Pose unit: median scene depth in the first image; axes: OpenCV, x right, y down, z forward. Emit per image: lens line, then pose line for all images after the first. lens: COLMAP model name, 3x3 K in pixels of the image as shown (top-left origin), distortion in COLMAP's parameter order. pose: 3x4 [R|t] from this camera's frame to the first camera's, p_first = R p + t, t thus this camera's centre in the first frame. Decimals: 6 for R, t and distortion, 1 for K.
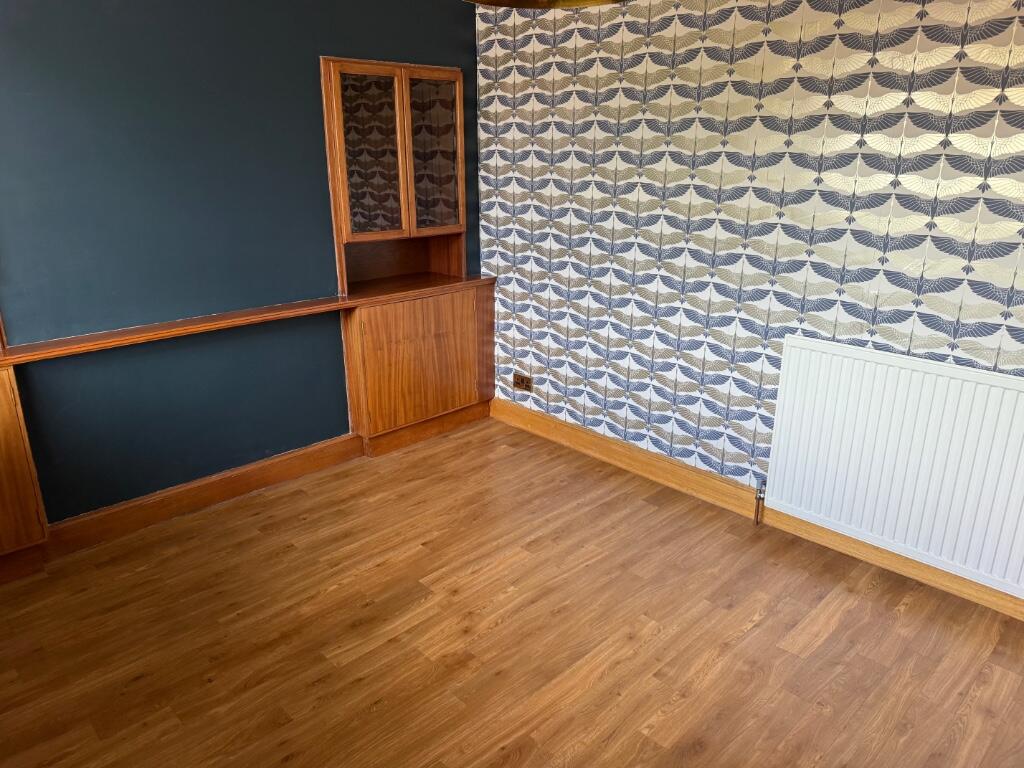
lens RADIAL K [[714.3, 0, 509.1], [0, 714.3, 380.5], [0, 0, 1]] dist [0.002662, -0.001596]
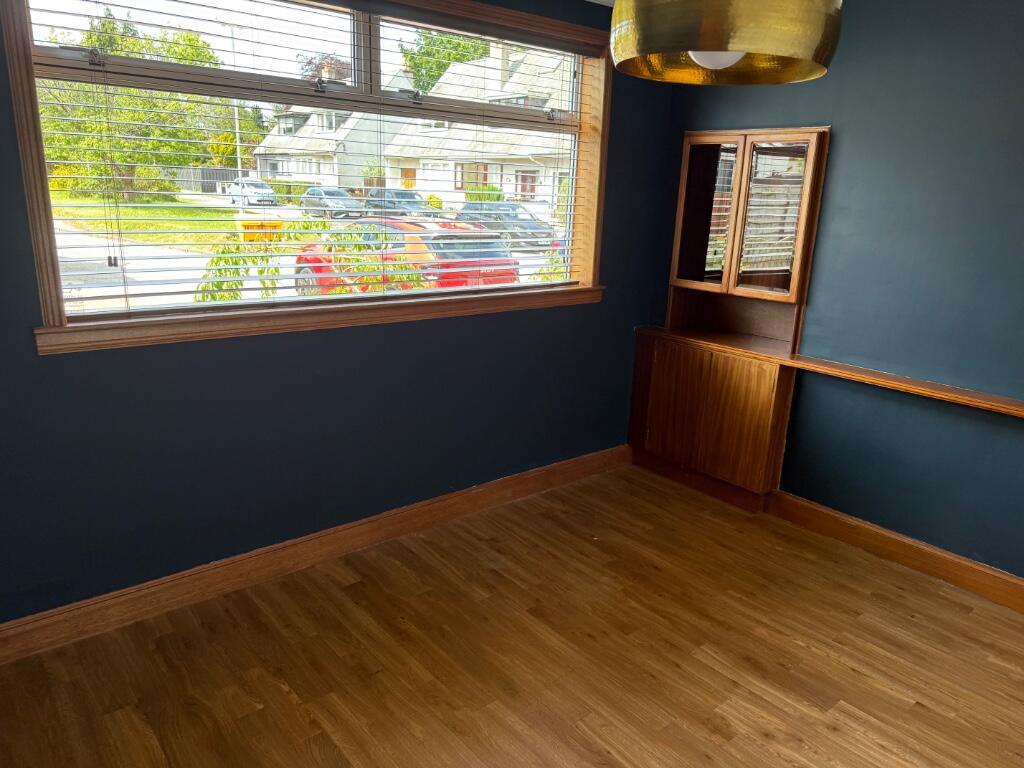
lens RADIAL K [[714.3, 0, 508.4], [0, 714.3, 386.3], [0, 0, 1]] dist [0.002662, -0.001596]
pose [[-0.074936, 0.261206, -0.962370, 0.682396], [-0.346223, 0.898232, 0.270756, -0.171456], [0.935155, 0.353484, 0.023126, 0.479654]]
